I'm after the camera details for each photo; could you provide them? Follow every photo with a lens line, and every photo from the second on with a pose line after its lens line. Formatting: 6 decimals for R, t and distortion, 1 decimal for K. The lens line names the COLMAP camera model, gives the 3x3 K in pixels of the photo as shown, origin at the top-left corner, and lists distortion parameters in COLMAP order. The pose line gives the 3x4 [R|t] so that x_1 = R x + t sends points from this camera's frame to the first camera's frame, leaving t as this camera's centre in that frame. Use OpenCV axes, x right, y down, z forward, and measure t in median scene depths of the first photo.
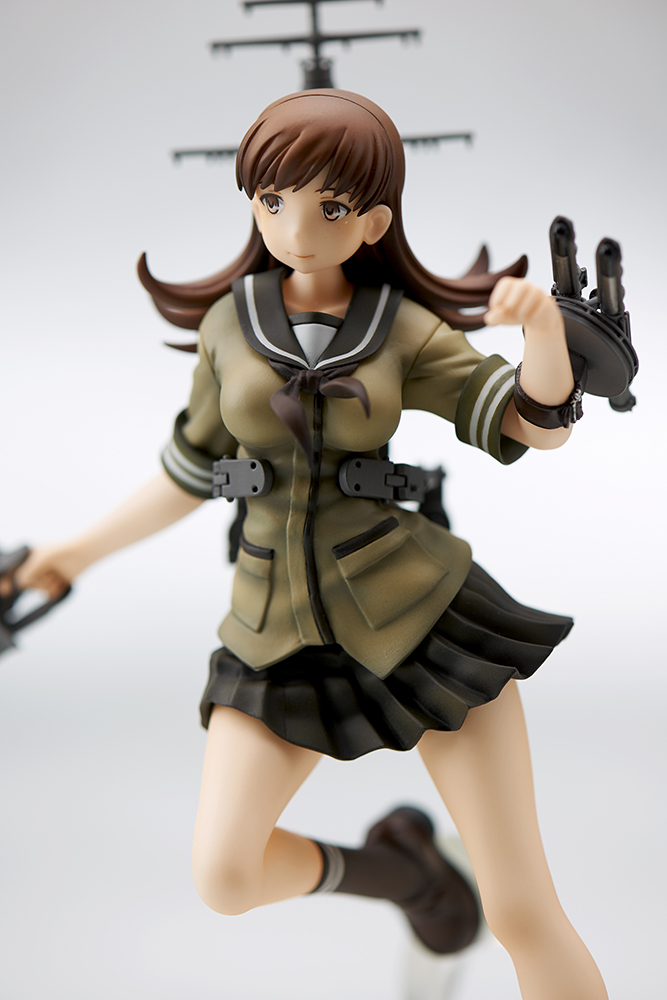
lens RADIAL K [[4022.7, 0, 333.5], [0, 4022.7, 500.0], [0, 0, 1]] dist [-0.155518, -1.752736]
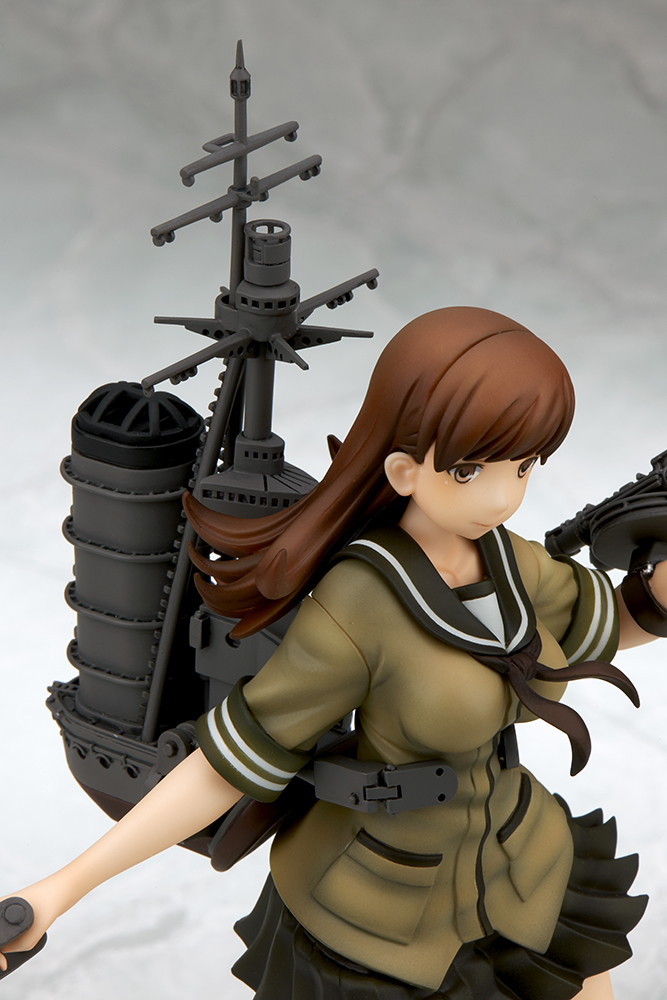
lens RADIAL K [[4022.7, 0, 333.5], [0, 4022.7, 500.0], [0, 0, 1]] dist [-0.155518, -1.752736]
pose [[0.579896, -0.274653, 0.766999, -0.656340], [0.038469, 0.949641, 0.310970, -0.322195], [-0.813782, -0.150824, 0.561258, 0.558633]]
